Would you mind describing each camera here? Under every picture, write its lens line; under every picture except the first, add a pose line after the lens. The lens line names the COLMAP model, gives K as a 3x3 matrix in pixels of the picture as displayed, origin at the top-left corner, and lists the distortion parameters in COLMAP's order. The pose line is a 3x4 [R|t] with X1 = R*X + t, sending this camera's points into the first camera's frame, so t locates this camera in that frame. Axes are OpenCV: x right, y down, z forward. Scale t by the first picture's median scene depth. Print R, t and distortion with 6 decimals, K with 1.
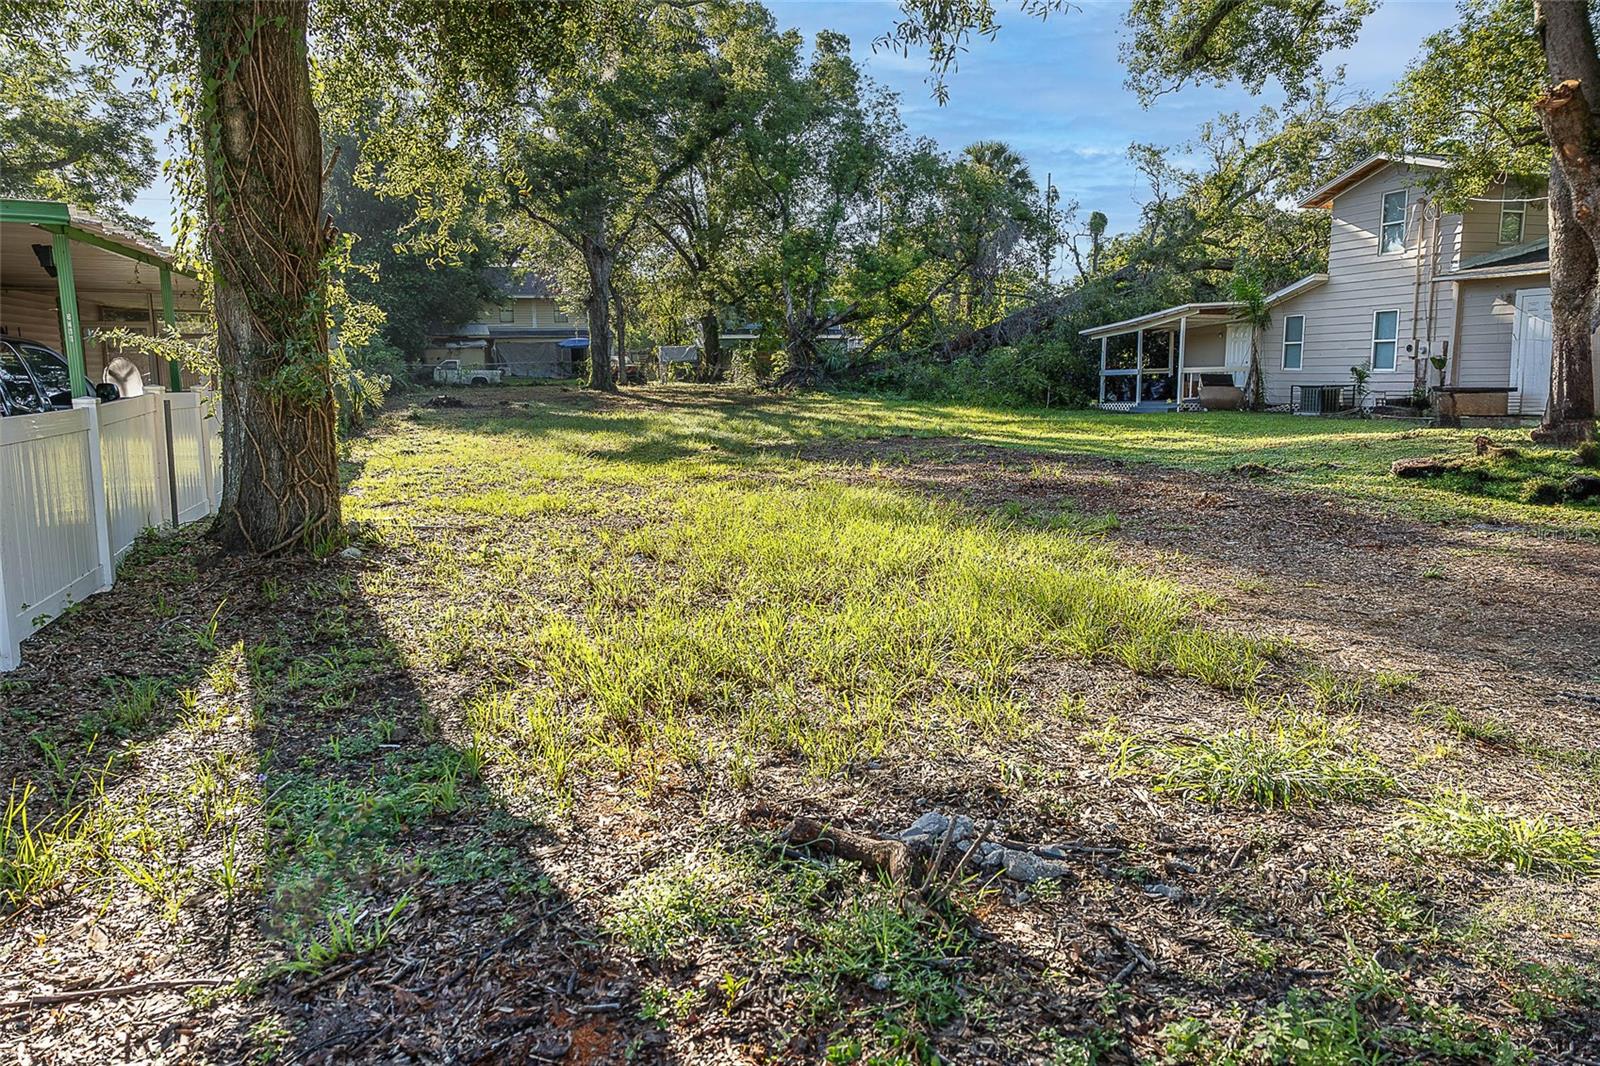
lens RADIAL K [[1070.3, 0, 805.4], [0, 1070.3, 534.1], [0, 0, 1]] dist [-0.008553, 0.008607]
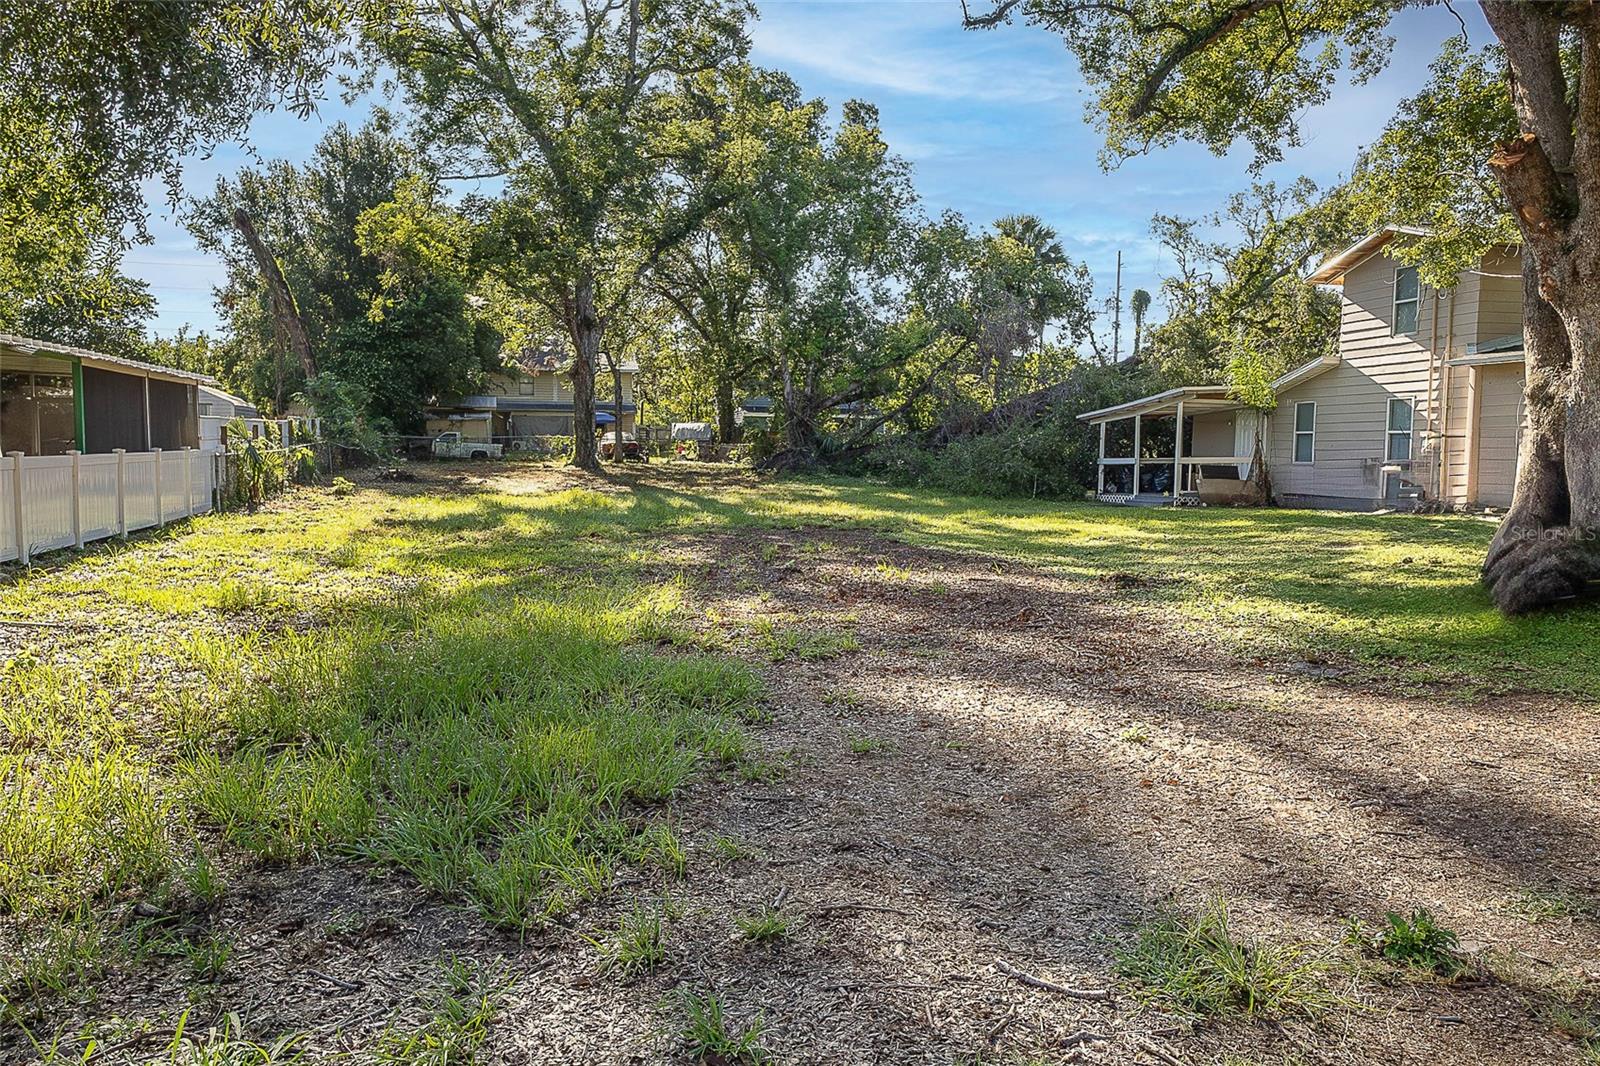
lens RADIAL K [[1120.1, 0, 808.4], [0, 1120.1, 533.8], [0, 0, 1]] dist [0.013630, -0.006103]
pose [[0.997522, 0.027173, -0.064893, 0.071666], [-0.032113, 0.996565, -0.076339, -0.006812], [0.062596, 0.078234, 0.994968, 0.032989]]
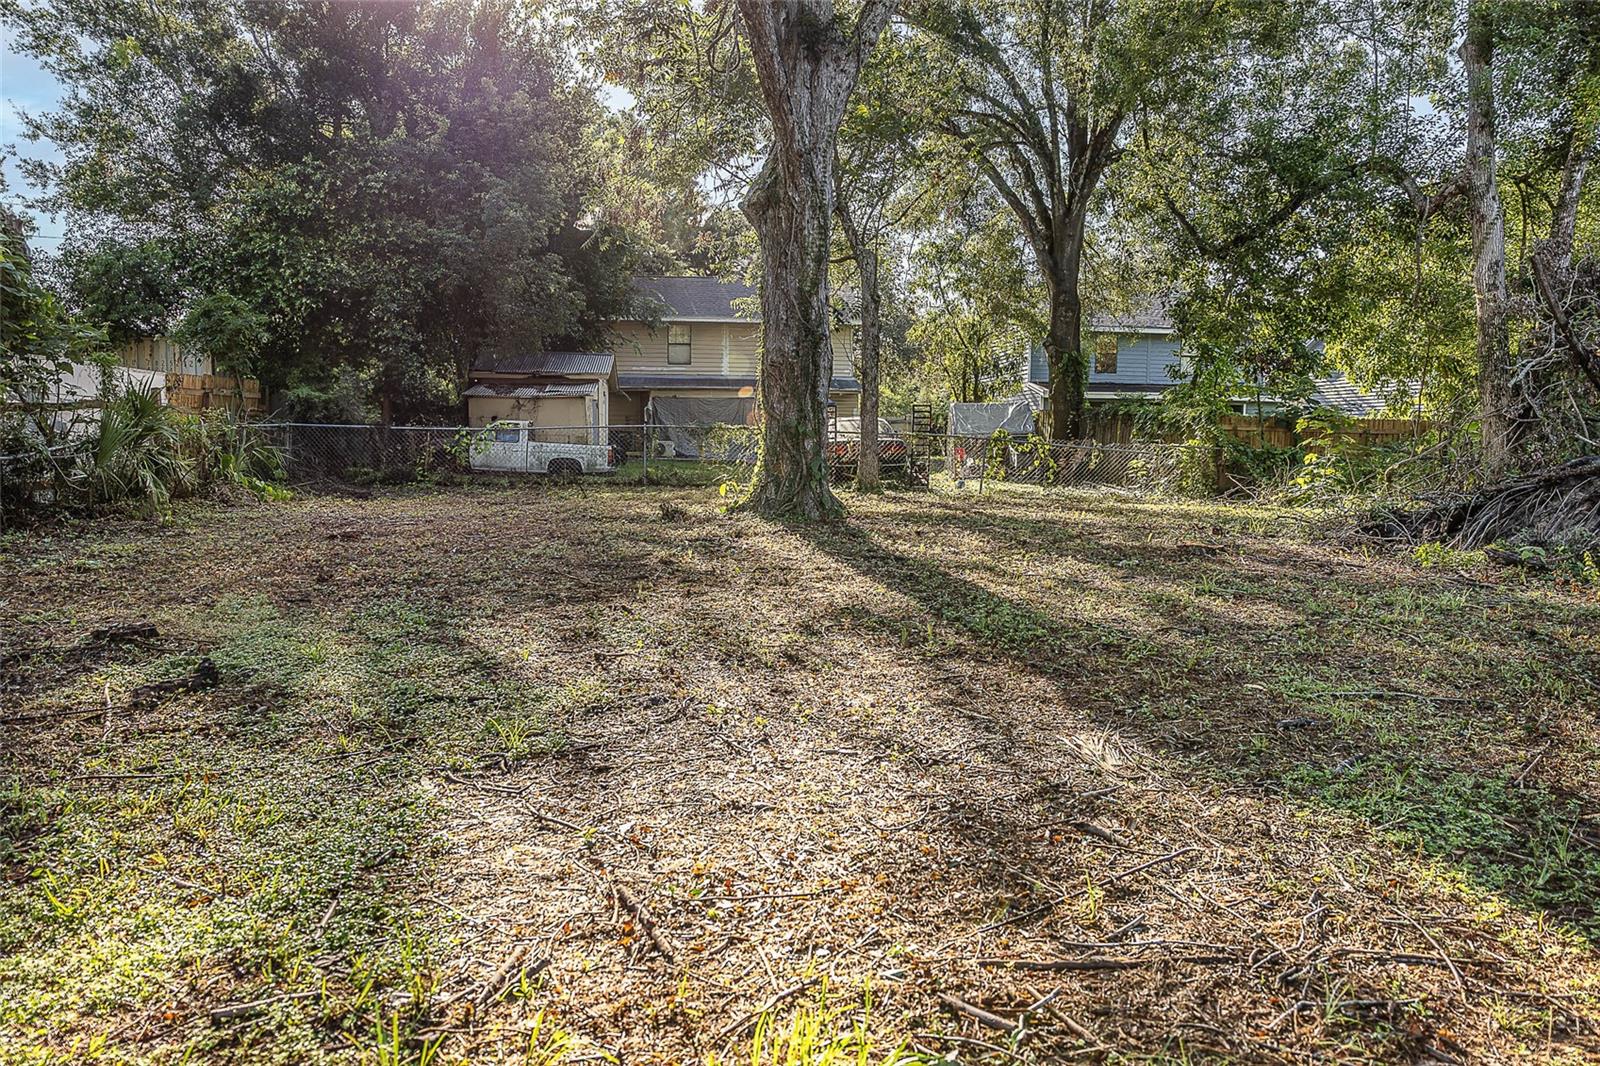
lens RADIAL K [[1143.4, 0, 799.7], [0, 1143.4, 531.2], [0, 0, 1]] dist [-0.010835, -0.001156]
pose [[0.972985, 0.038458, -0.227641, -0.117387], [-0.057272, 0.995414, -0.076626, -0.106320], [0.223650, 0.087594, 0.970726, 0.695392]]
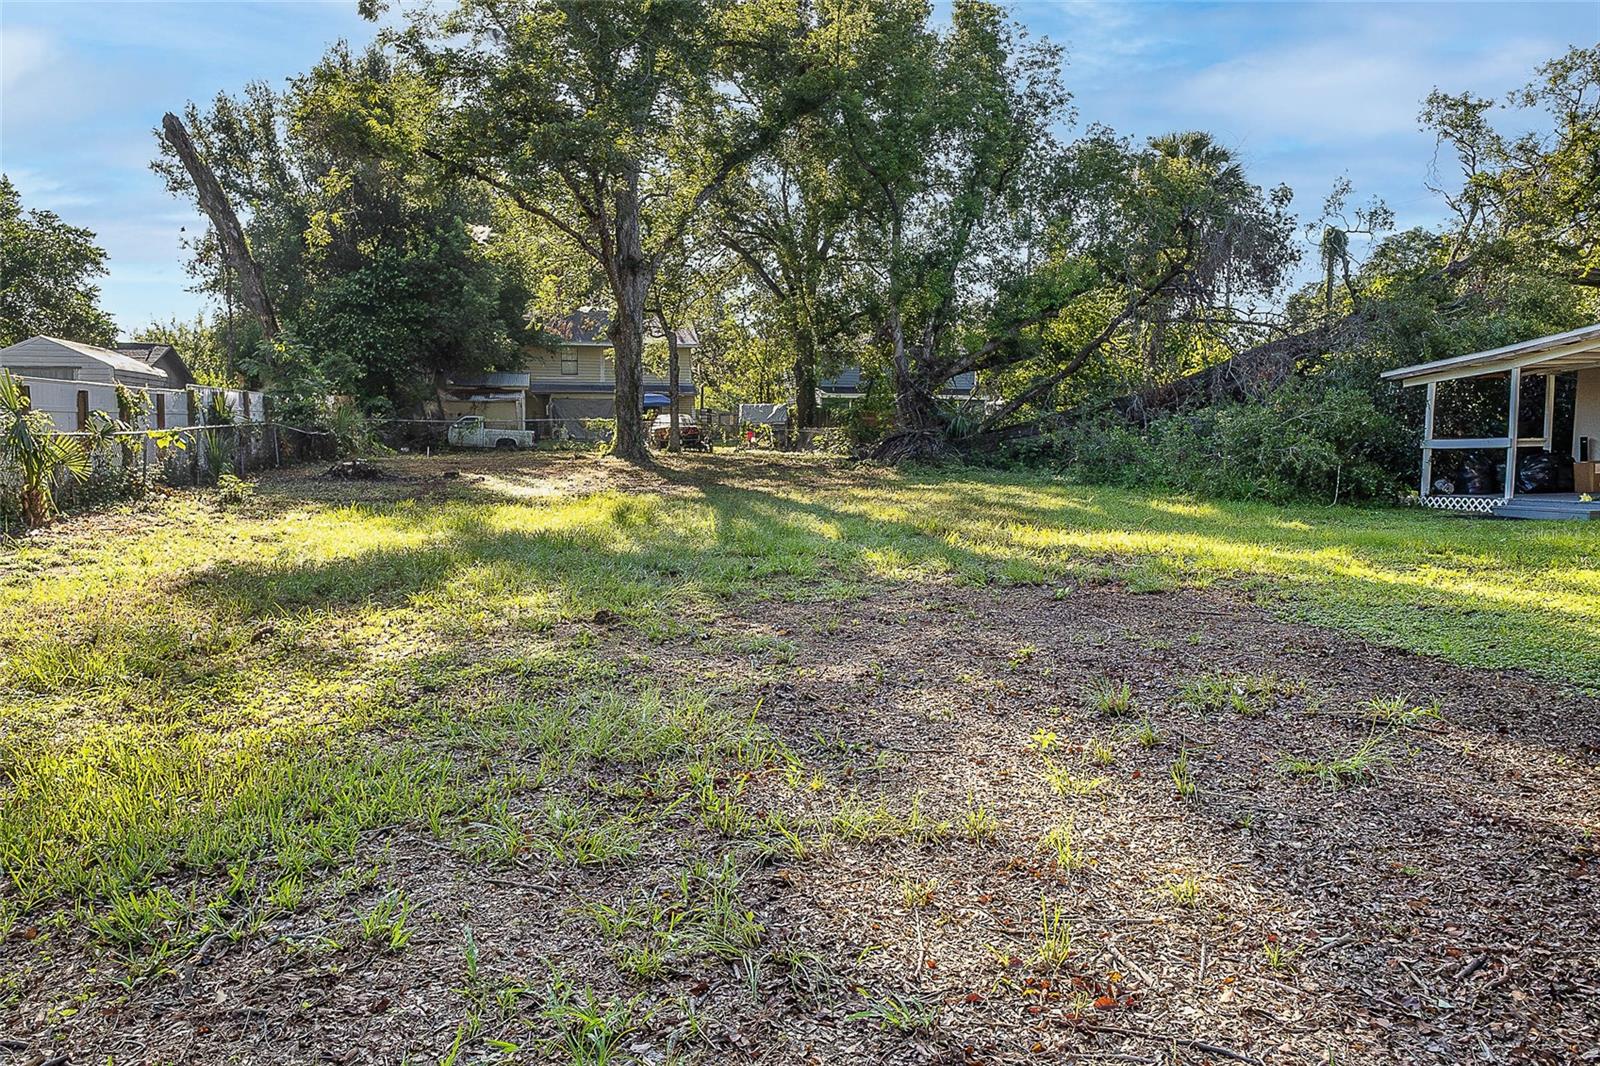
lens RADIAL K [[1120.1, 0, 799.7], [0, 1120.1, 529.4], [0, 0, 1]] dist [0.013630, -0.006103]
pose [[0.991981, 0.026501, -0.123577, 0.014680], [-0.035359, 0.996917, -0.070044, -0.038954], [0.121340, 0.073852, 0.989860, 0.278933]]
